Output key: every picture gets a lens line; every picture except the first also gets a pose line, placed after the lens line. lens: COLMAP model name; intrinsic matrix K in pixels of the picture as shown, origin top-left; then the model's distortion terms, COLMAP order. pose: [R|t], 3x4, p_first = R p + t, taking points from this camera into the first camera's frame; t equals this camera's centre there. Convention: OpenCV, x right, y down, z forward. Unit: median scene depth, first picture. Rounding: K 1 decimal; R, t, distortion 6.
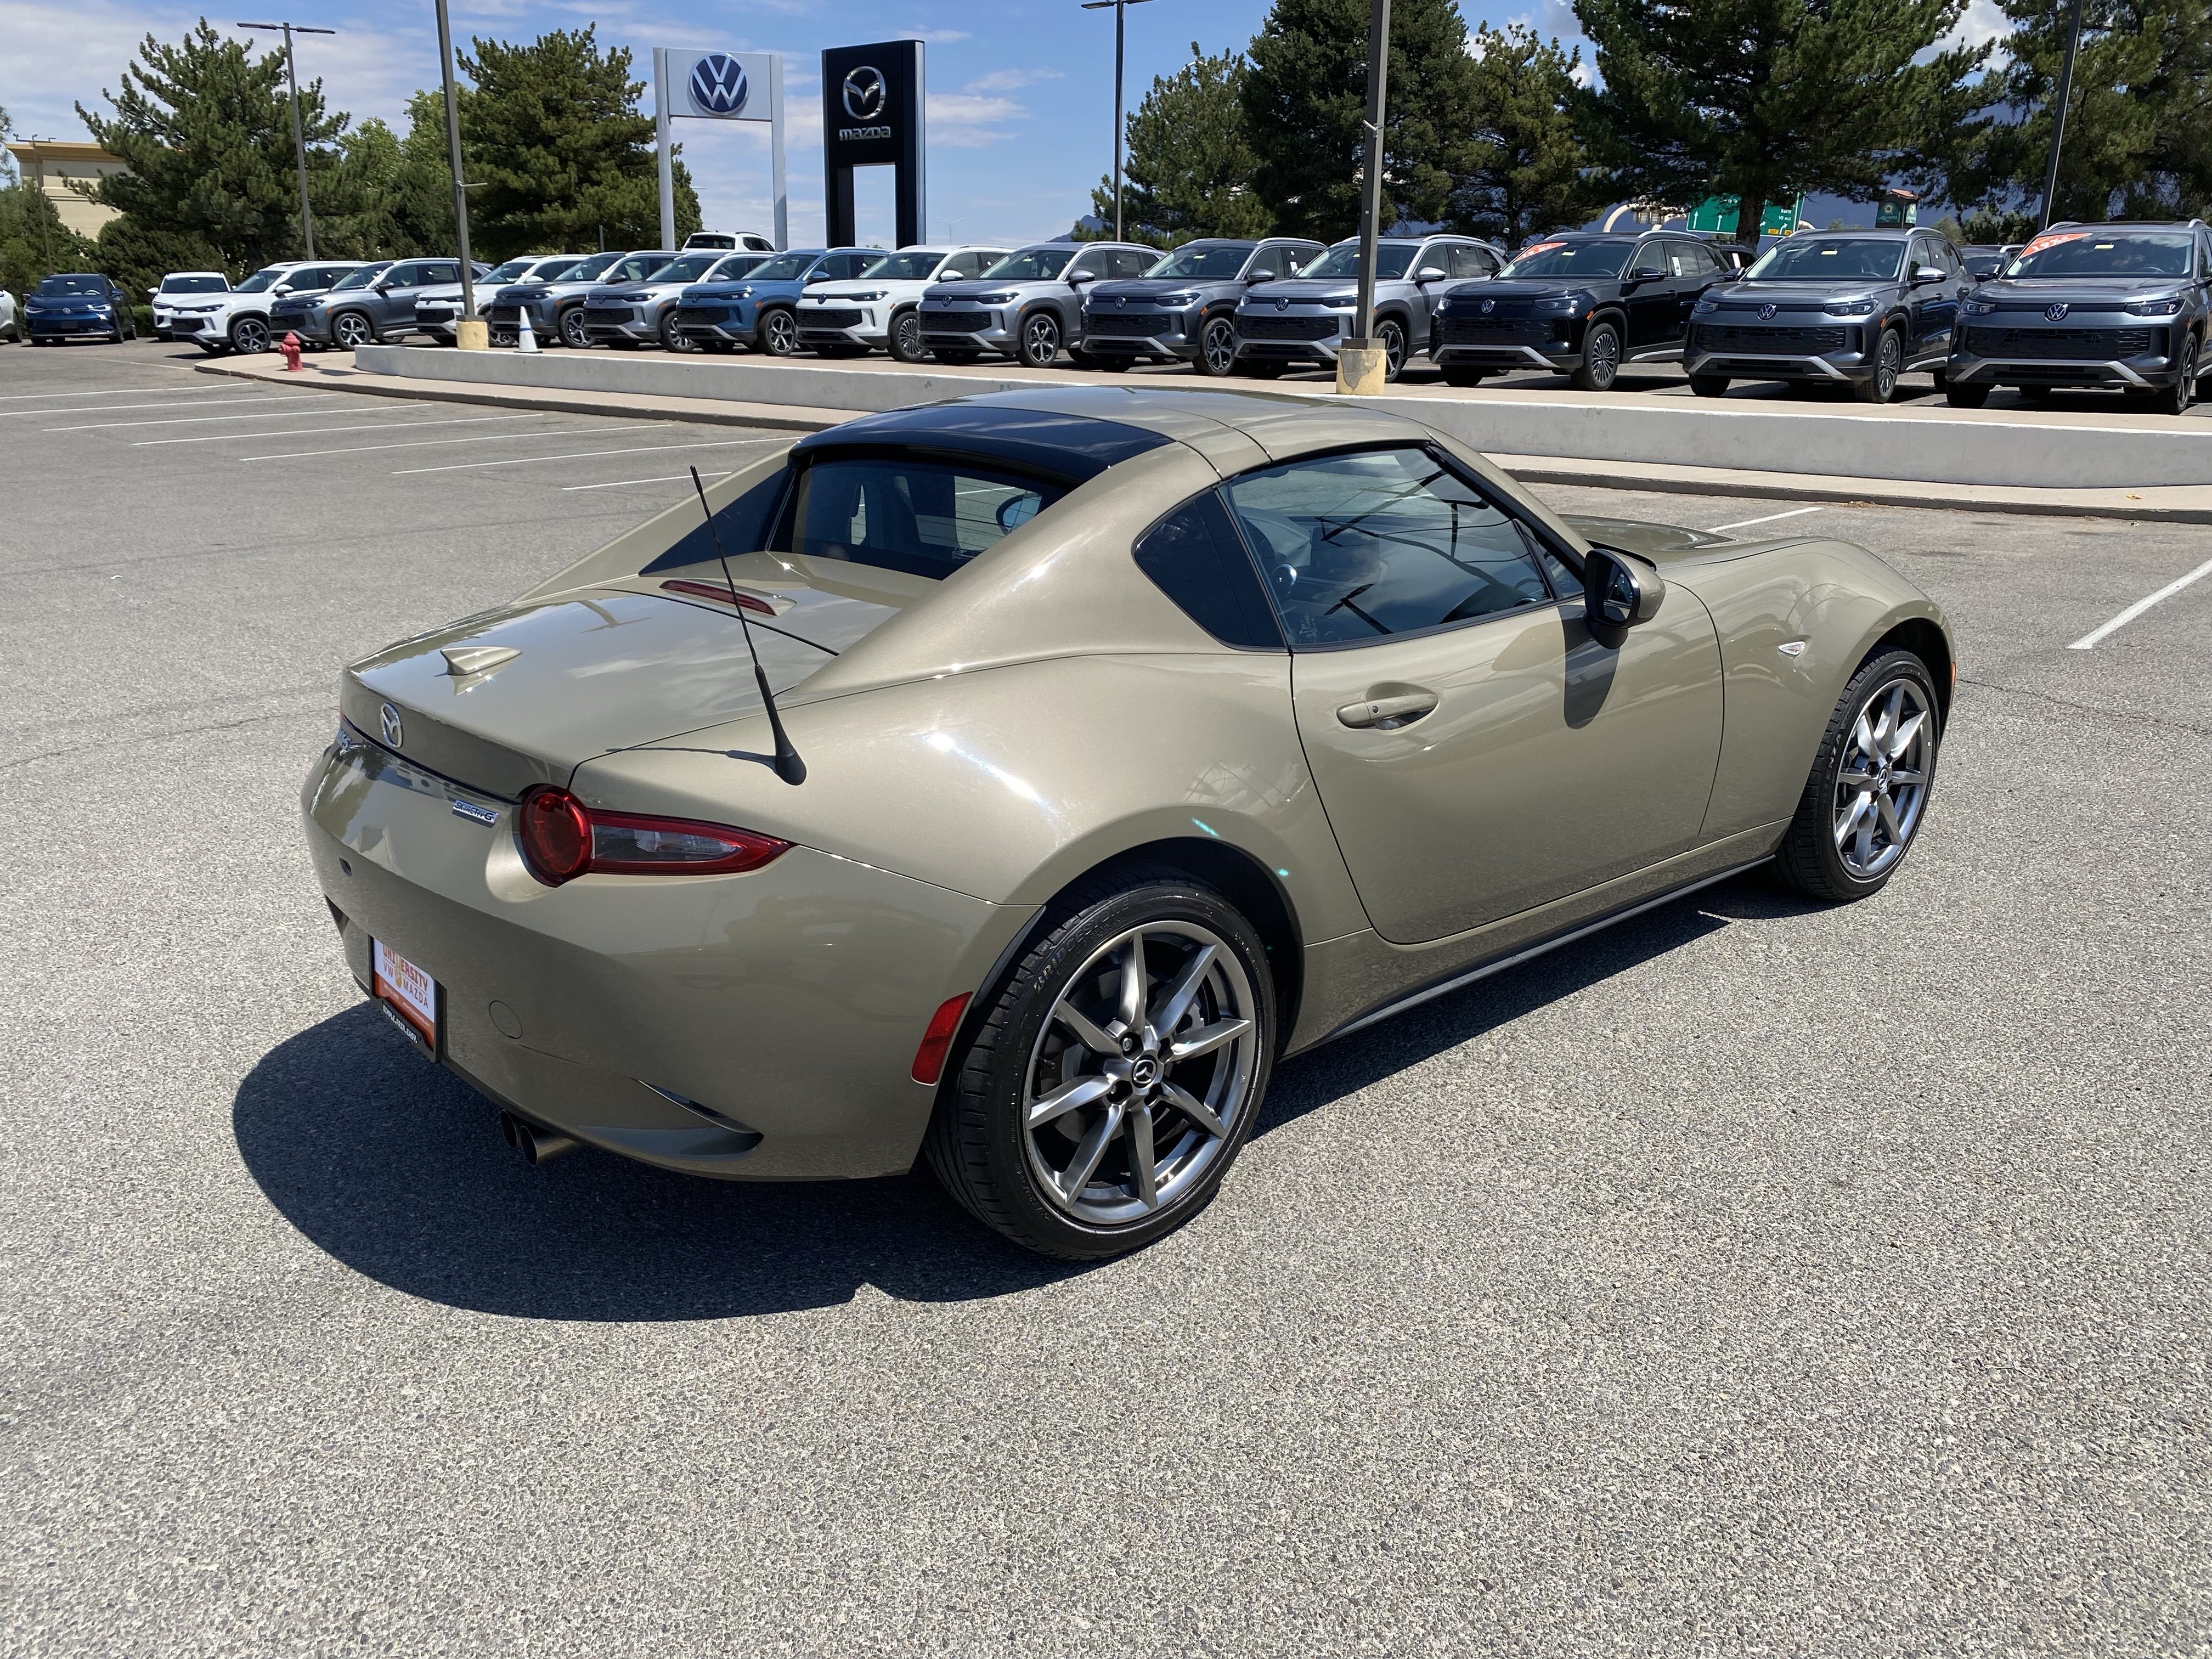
lens RADIAL K [[1698.2, 0, 1098.9], [0, 1698.2, 814.3], [0, 0, 1]] dist [0.010250, -0.005823]
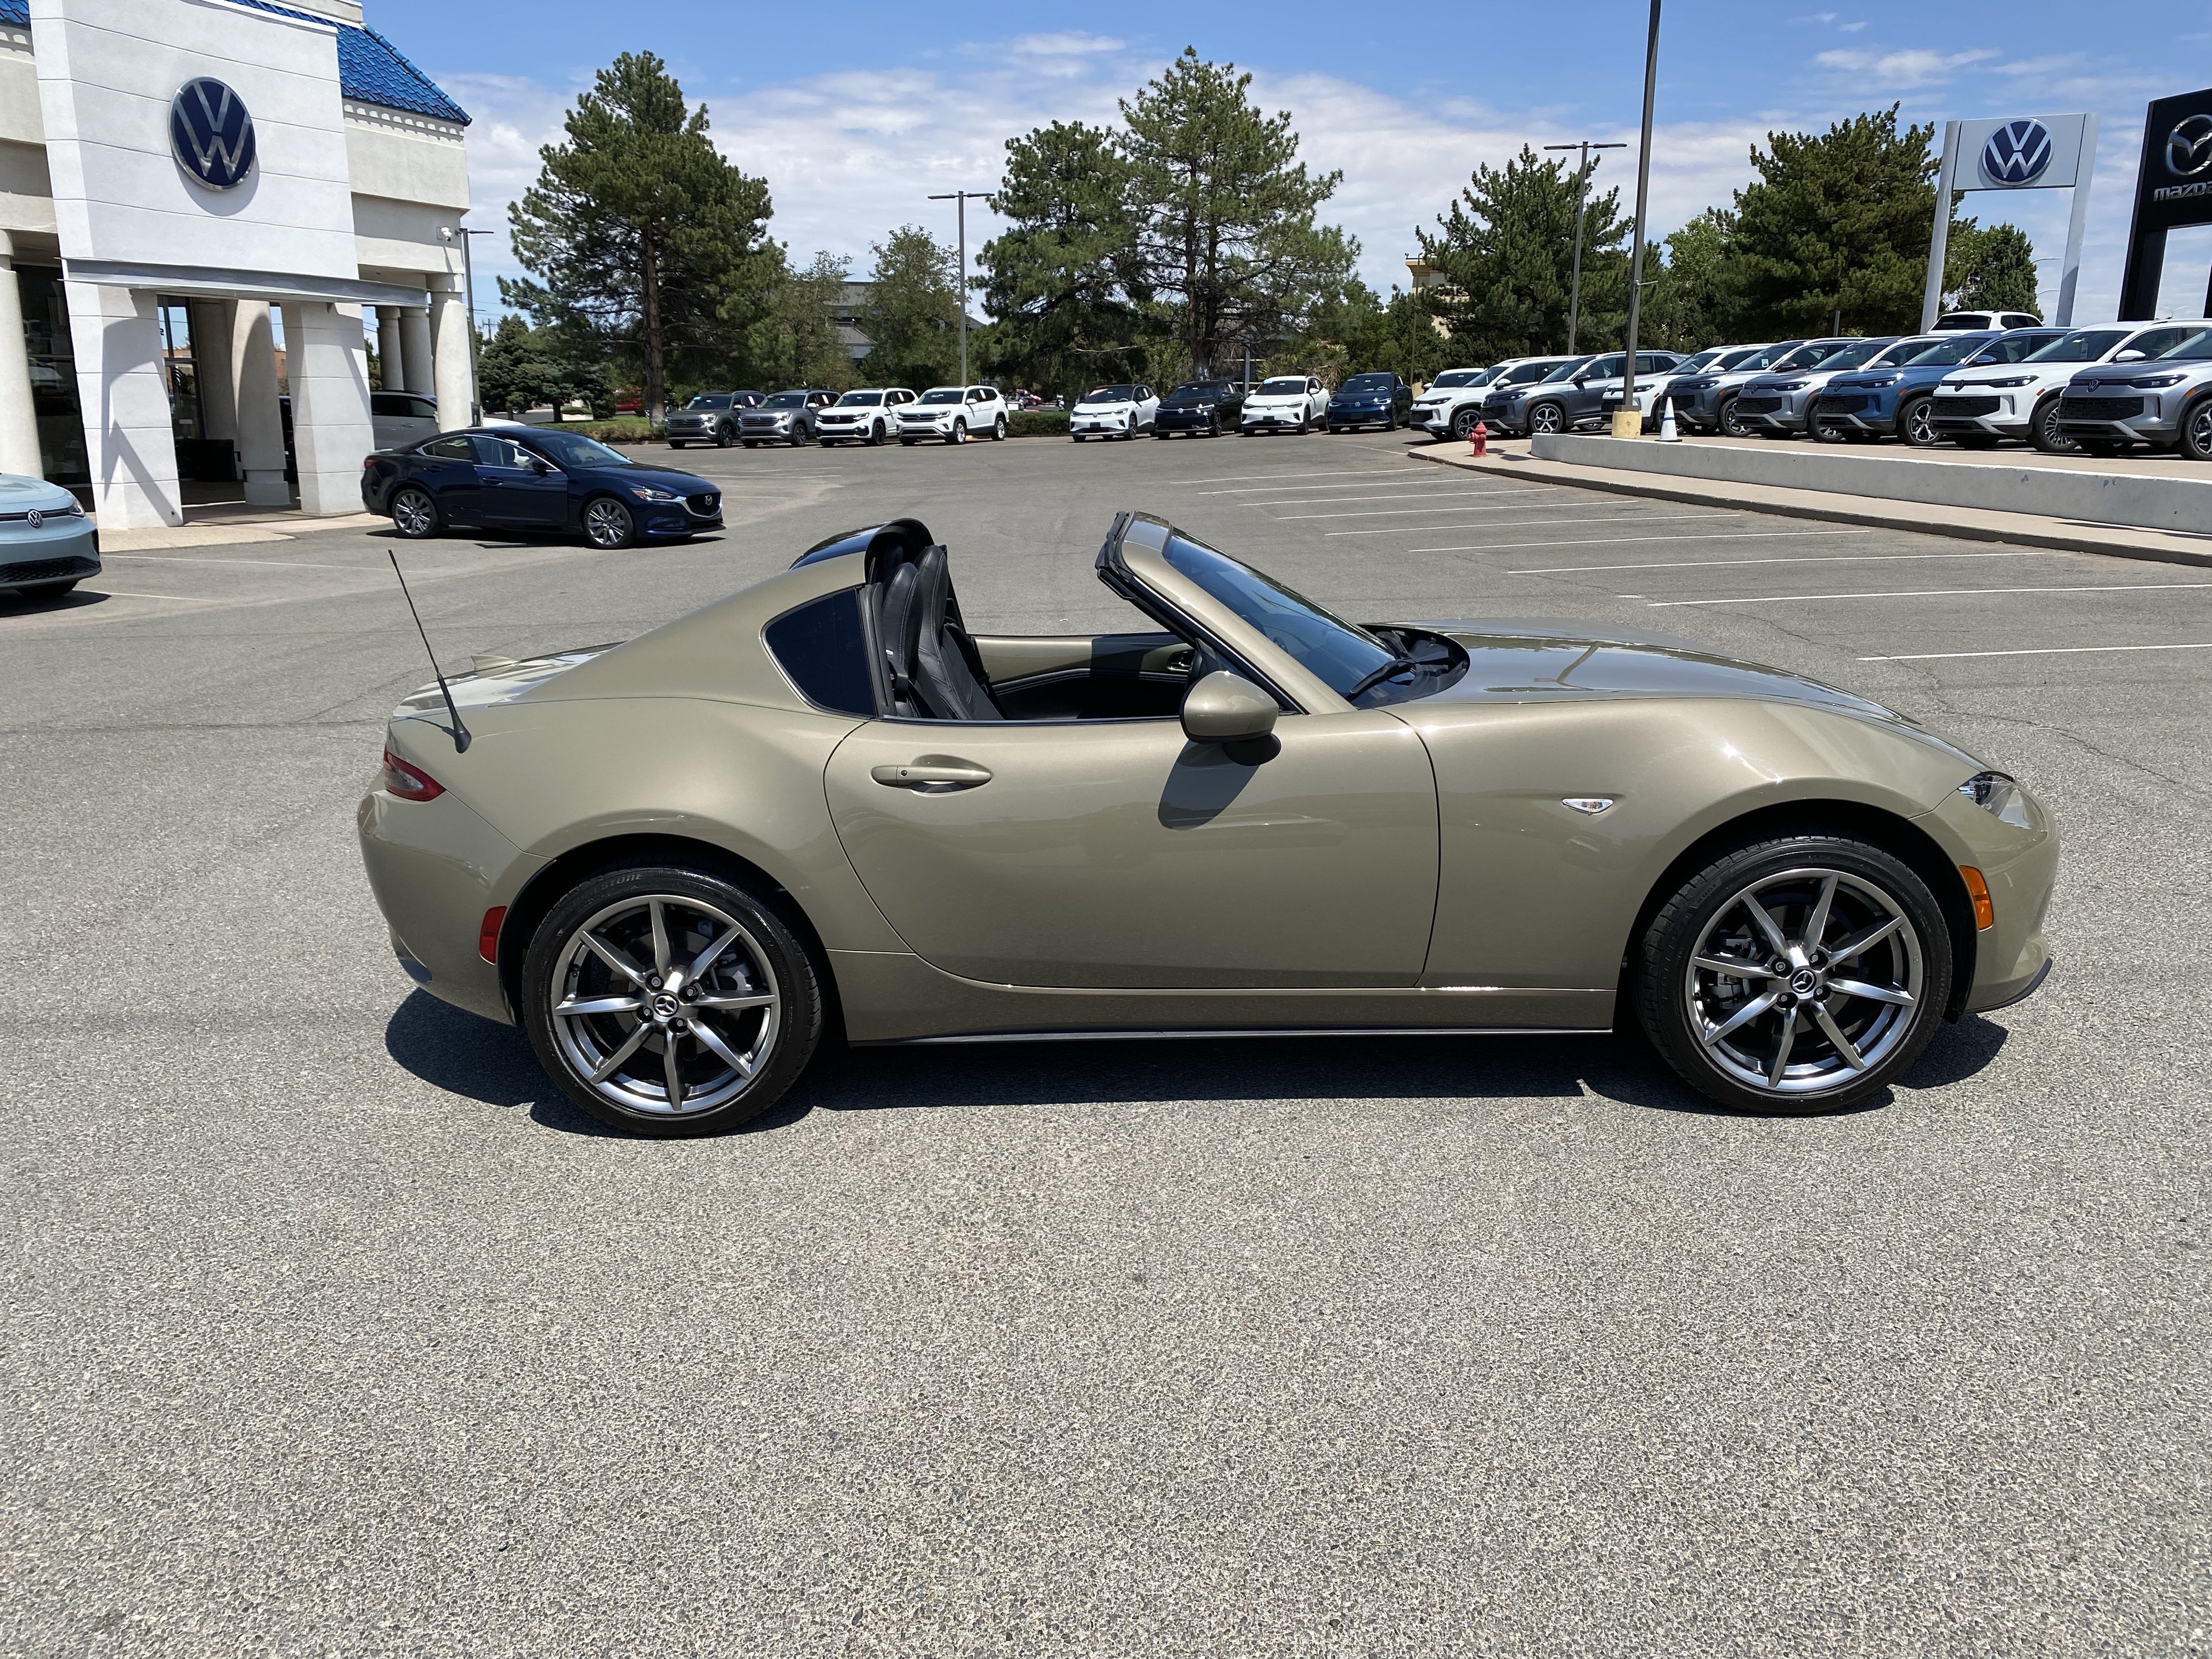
lens RADIAL K [[1698.2, 0, 1103.1], [0, 1698.2, 817.2], [0, 0, 1]] dist [0.010250, -0.005823]
pose [[0.744926, 0.148689, -0.650367, 0.169902], [-0.176986, 0.983962, 0.022239, -0.013194], [0.643243, 0.098540, 0.759295, 0.026388]]
